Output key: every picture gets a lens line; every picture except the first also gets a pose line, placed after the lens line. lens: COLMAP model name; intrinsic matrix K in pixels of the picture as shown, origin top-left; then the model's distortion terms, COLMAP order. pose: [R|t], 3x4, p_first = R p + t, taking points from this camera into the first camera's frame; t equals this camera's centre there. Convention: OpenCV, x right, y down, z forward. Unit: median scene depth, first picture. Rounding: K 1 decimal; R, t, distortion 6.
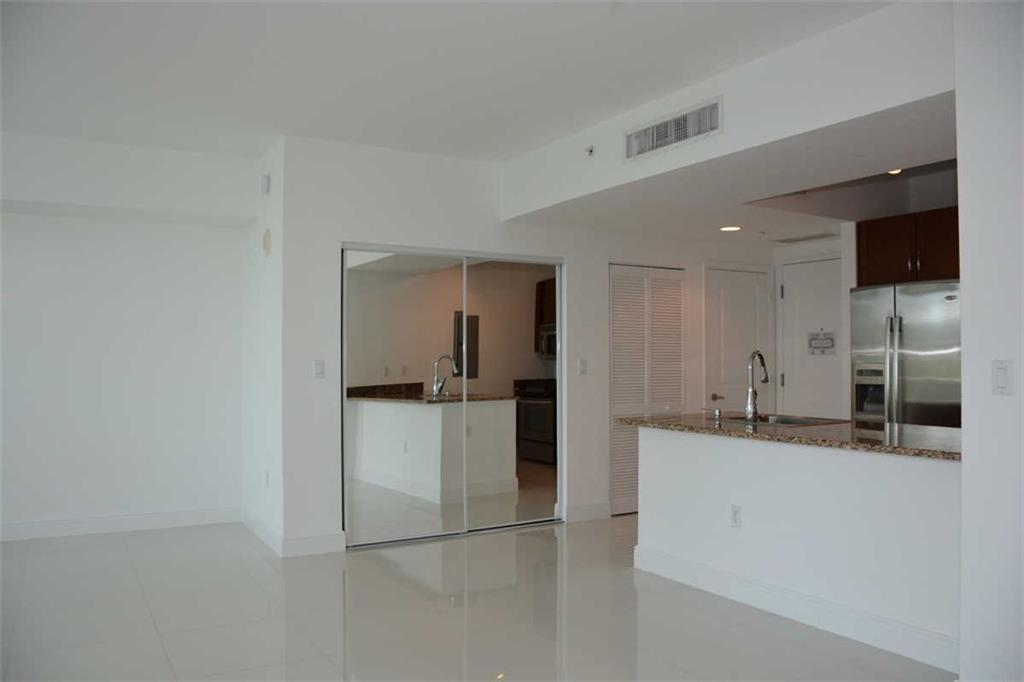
lens RADIAL K [[804.1, 0, 512.0], [0, 804.1, 341.0], [0, 0, 1]] dist [-0.088728, 0.002525]
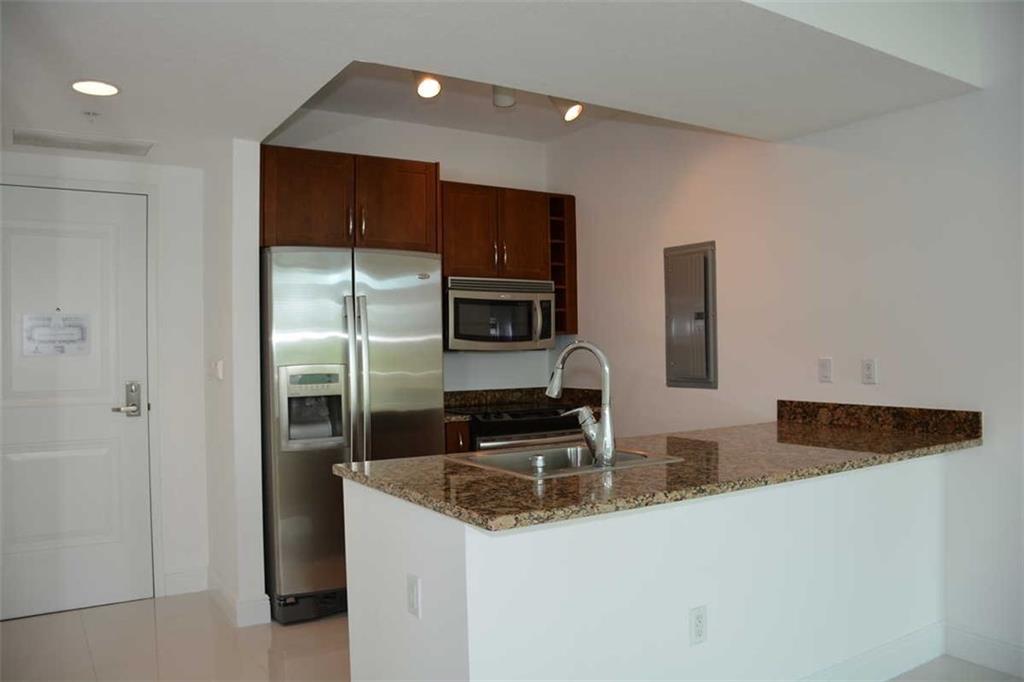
lens RADIAL K [[804.1, 0, 512.0], [0, 804.1, 341.0], [0, 0, 1]] dist [-0.088728, 0.002525]
pose [[-0.034559, 0.003414, 0.999397, -0.218068], [-0.003074, 0.999989, -0.003522, 0.010778], [-0.999398, -0.003194, -0.034548, 0.854304]]
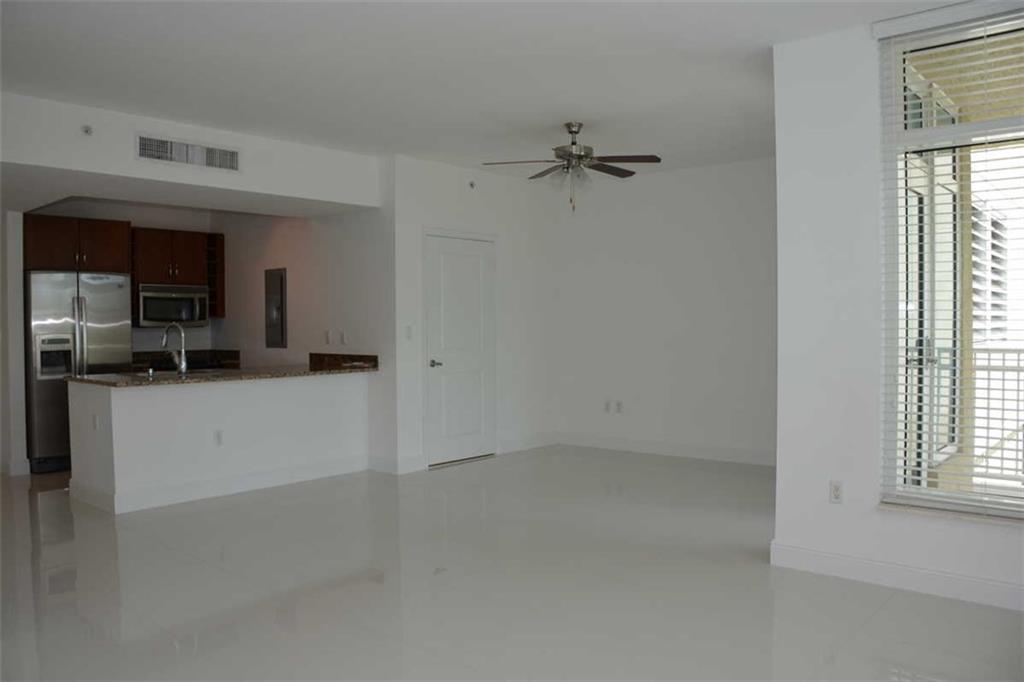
lens RADIAL K [[857.0, 0, 513.8], [0, 857.0, 327.6], [0, 0, 1]] dist [-0.042046, -0.006478]
pose [[-0.303460, 0.000437, 0.952844, -1.014667], [0.000535, 1.000000, -0.000288, 0.019250], [-0.952844, 0.000423, -0.303460, 0.716494]]
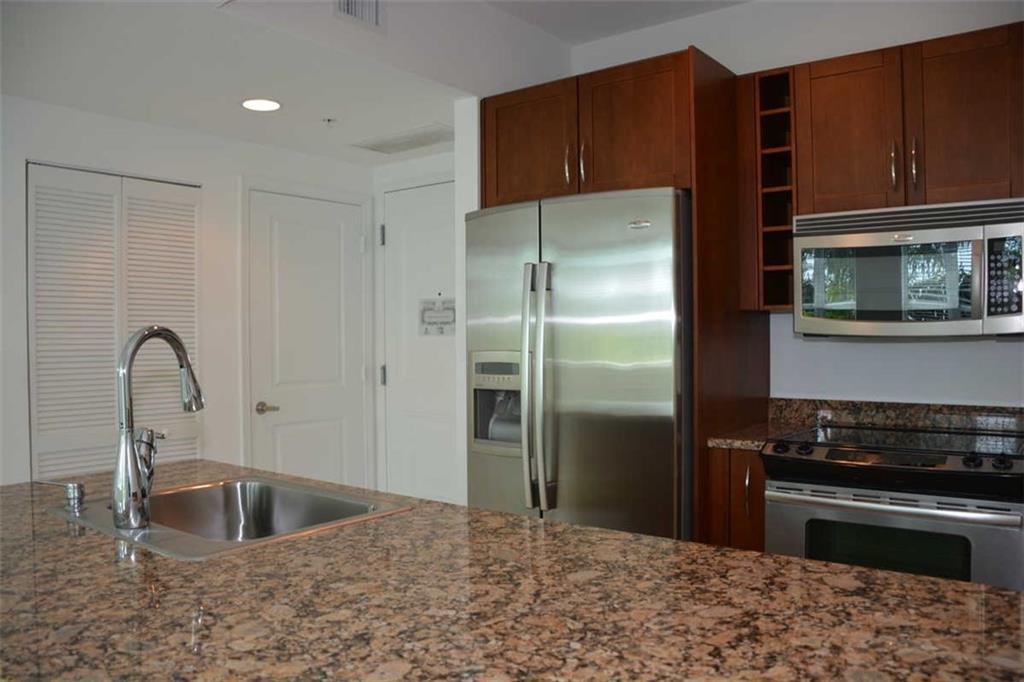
lens RADIAL K [[804.1, 0, 512.0], [0, 804.1, 341.0], [0, 0, 1]] dist [-0.088728, 0.002525]
pose [[0.927261, -0.007781, 0.374335, 0.254680], [-0.000512, 0.999757, 0.022047, 0.010187], [-0.374416, -0.020635, 0.927031, 0.482828]]
